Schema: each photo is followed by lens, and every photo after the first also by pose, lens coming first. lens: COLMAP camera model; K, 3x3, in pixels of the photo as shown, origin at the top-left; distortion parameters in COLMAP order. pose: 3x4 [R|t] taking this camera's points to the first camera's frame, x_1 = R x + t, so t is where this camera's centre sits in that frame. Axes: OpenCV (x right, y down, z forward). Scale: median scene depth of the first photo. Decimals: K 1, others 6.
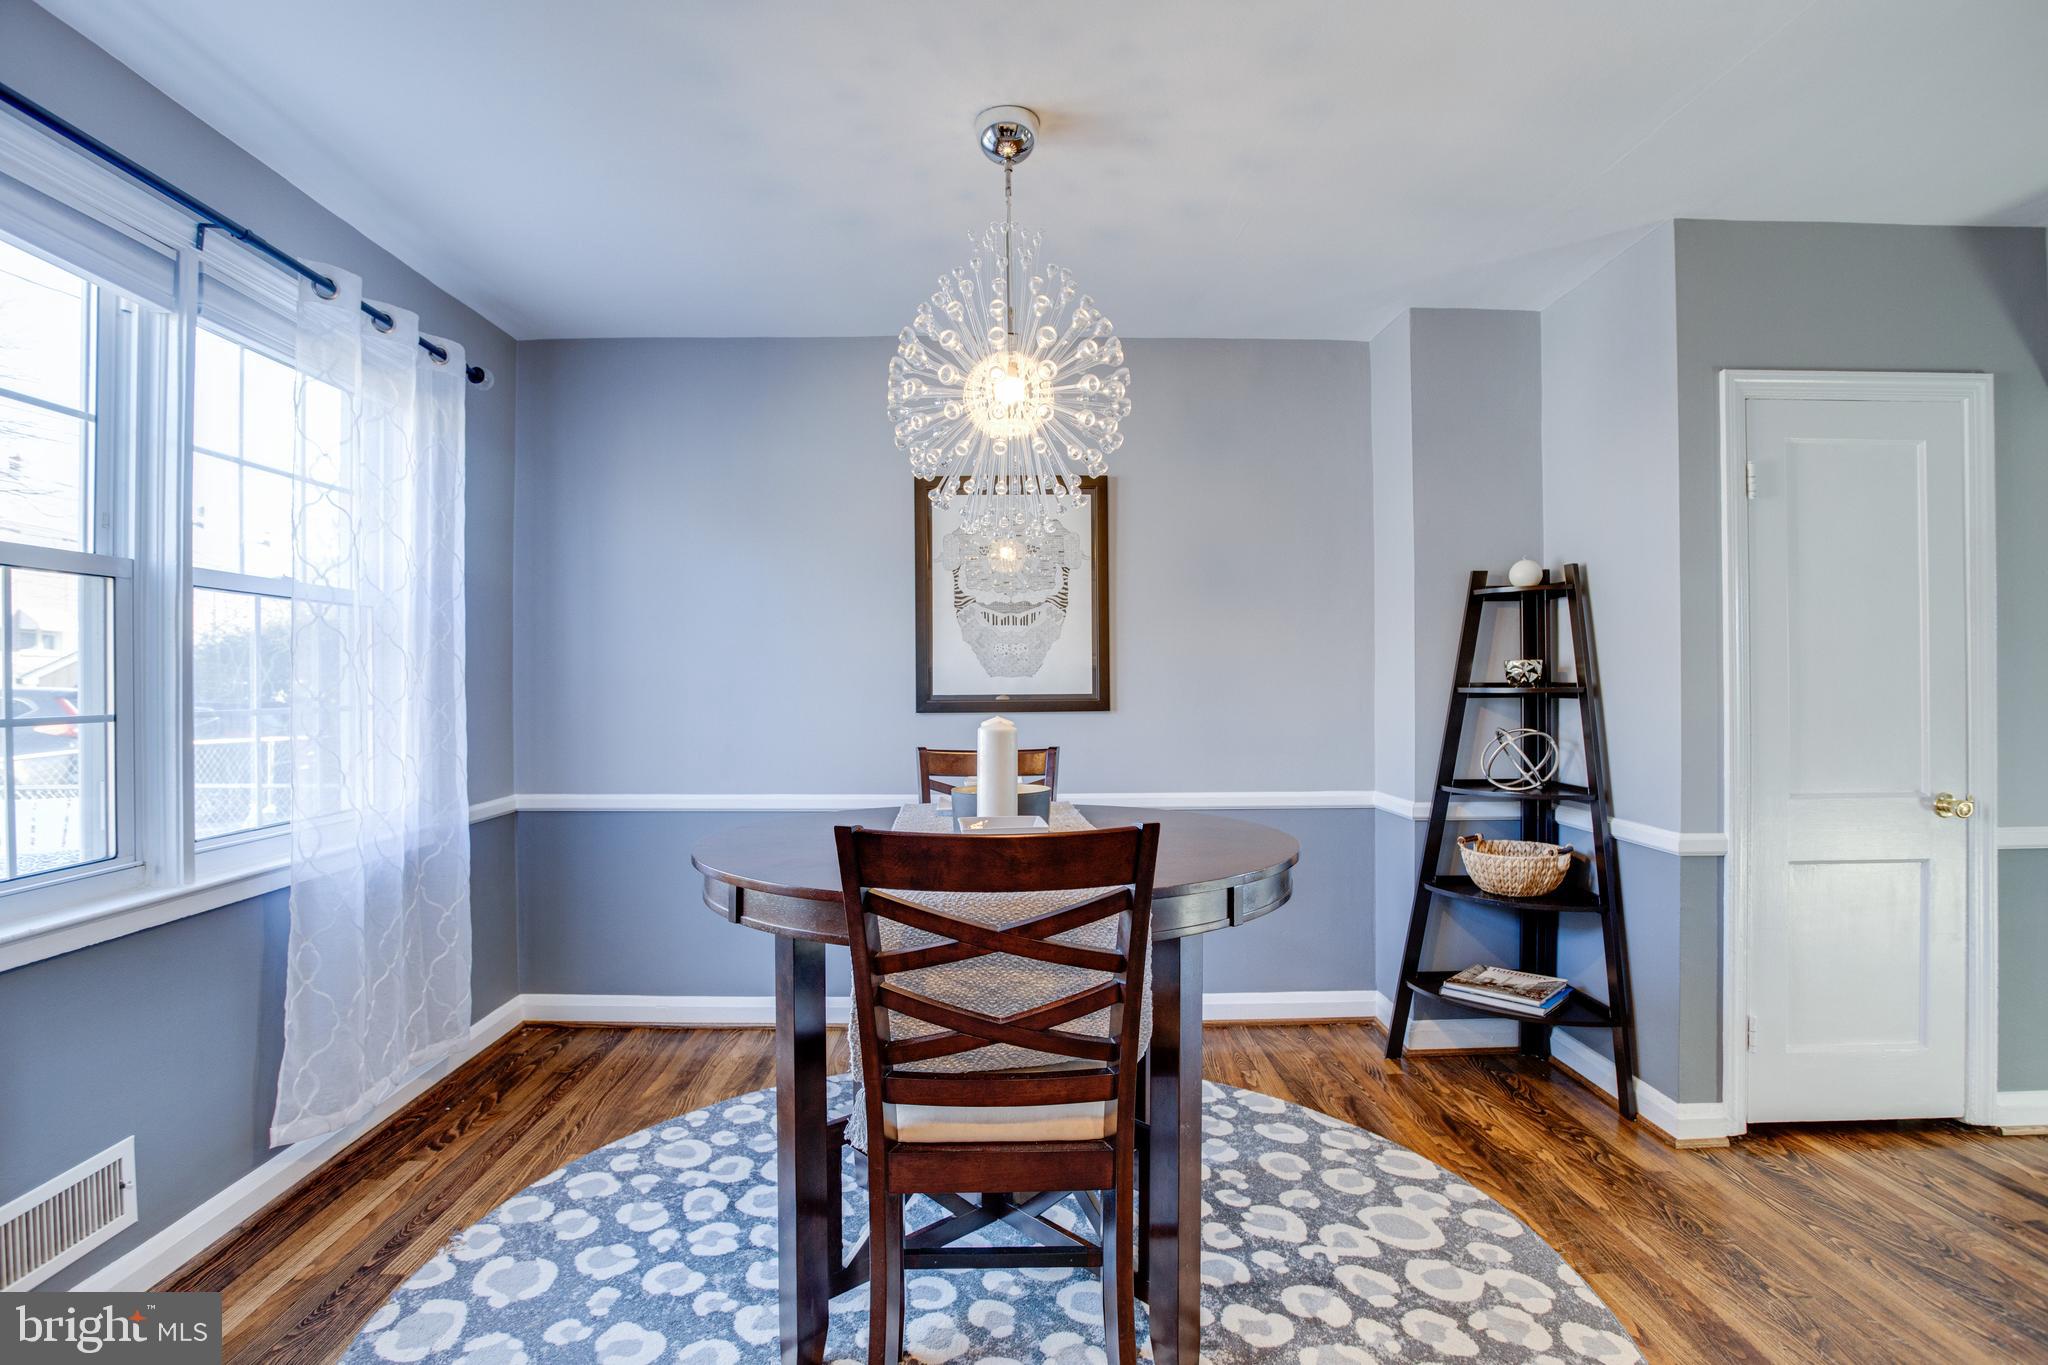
lens RADIAL K [[1000.1, 0, 1018.6], [0, 1000.1, 678.3], [0, 0, 1]] dist [-0.054729, 0.015807]
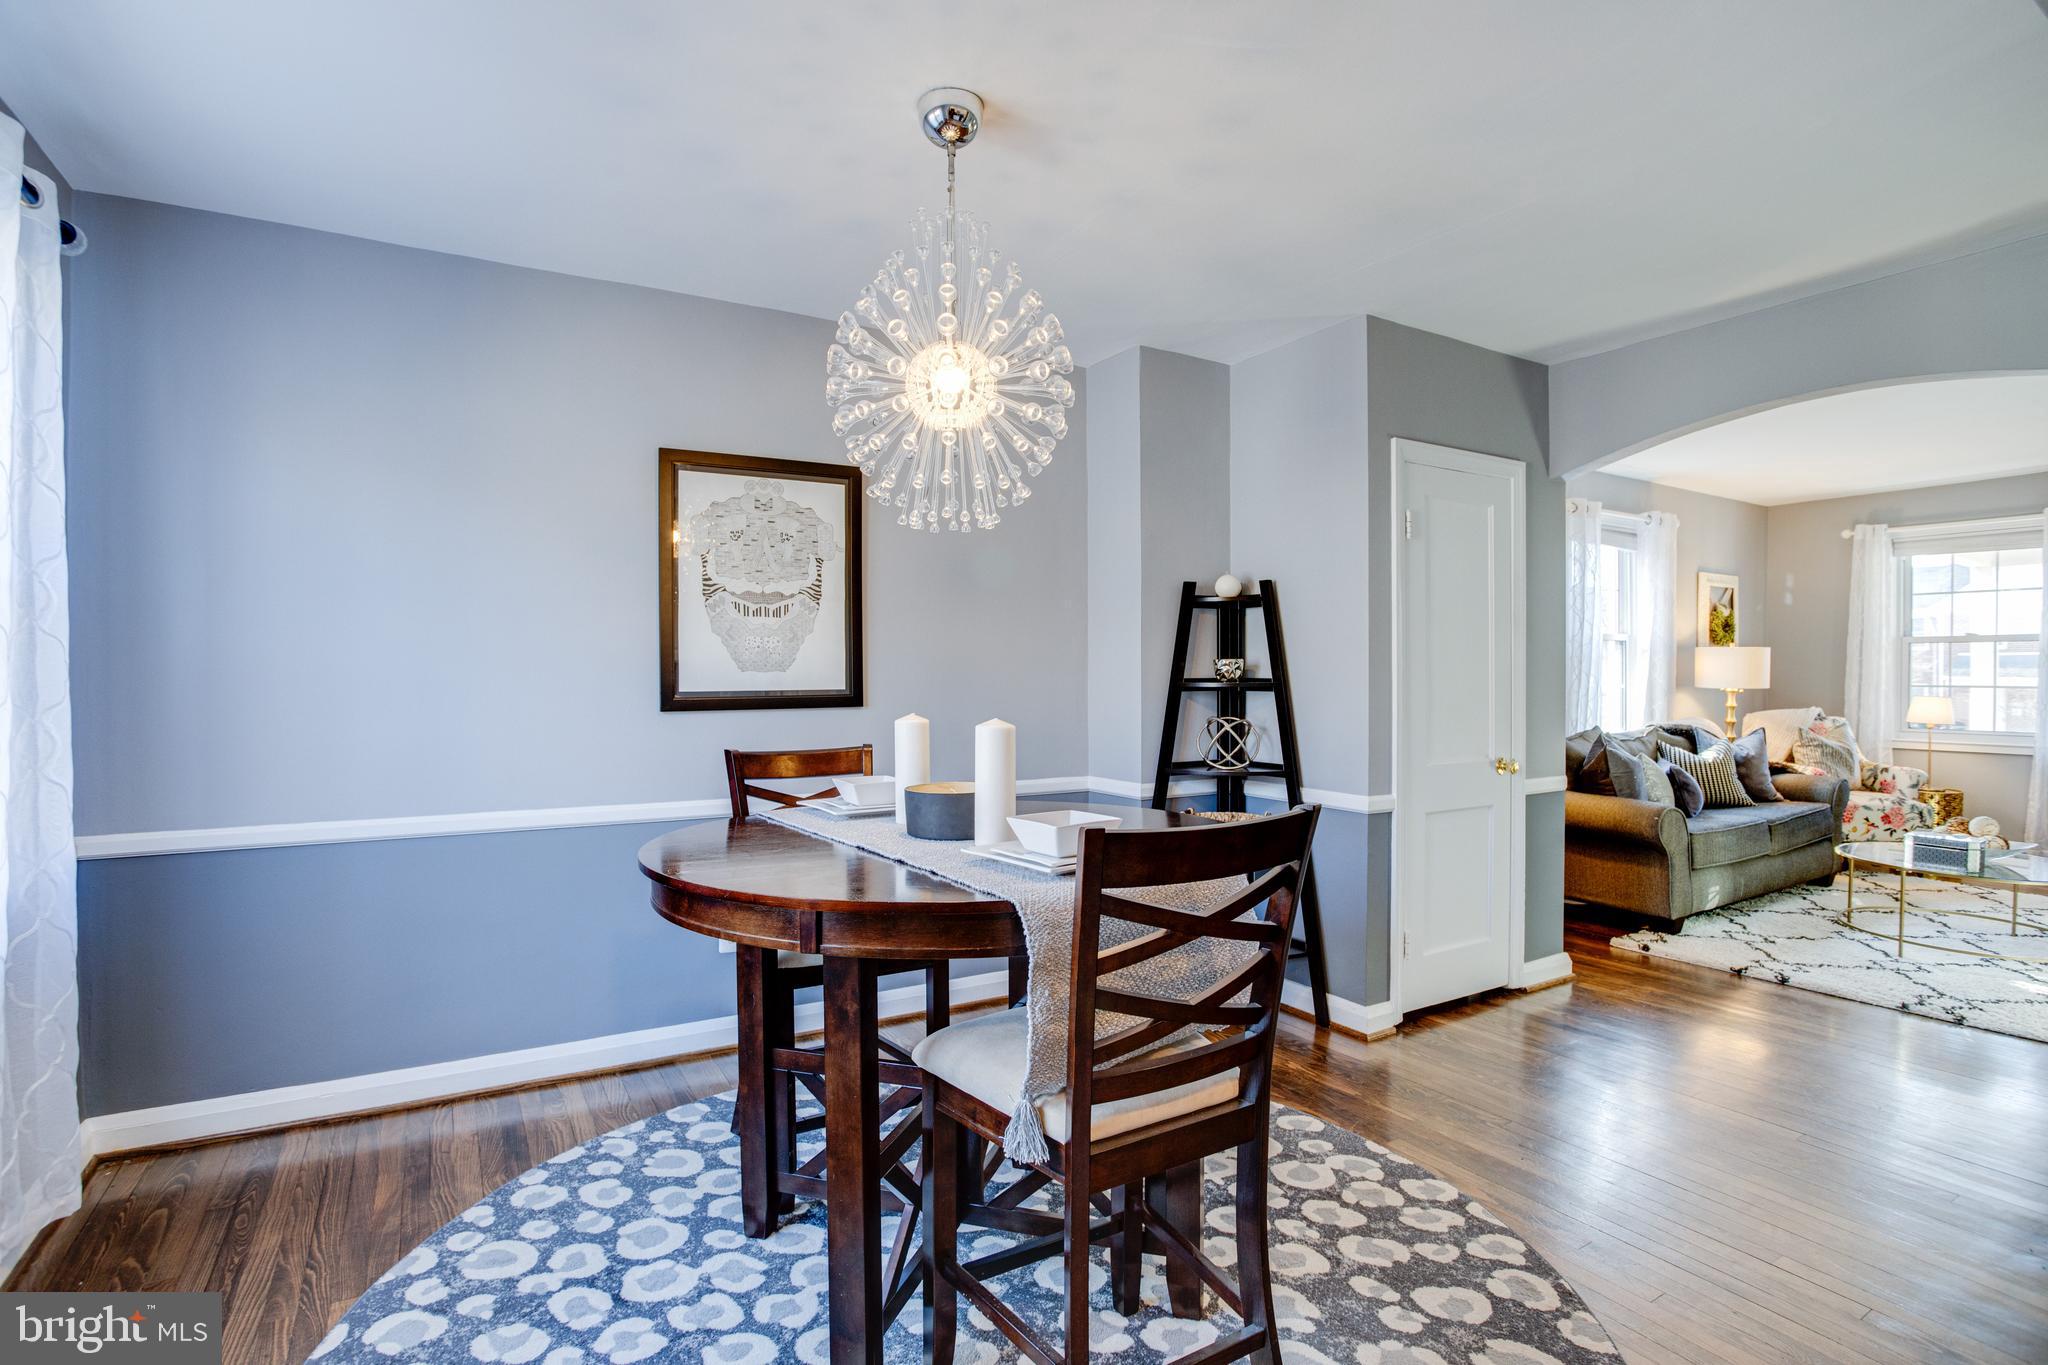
lens RADIAL K [[1003.4, 0, 1024.0], [0, 1003.4, 682.5], [0, 0, 1]] dist [-0.068618, 0.027086]
pose [[0.867402, -0.002370, 0.497602, -0.358022], [-0.002468, 0.999956, 0.009065, -0.001092], [-0.497602, -0.009091, 0.867358, 0.093729]]
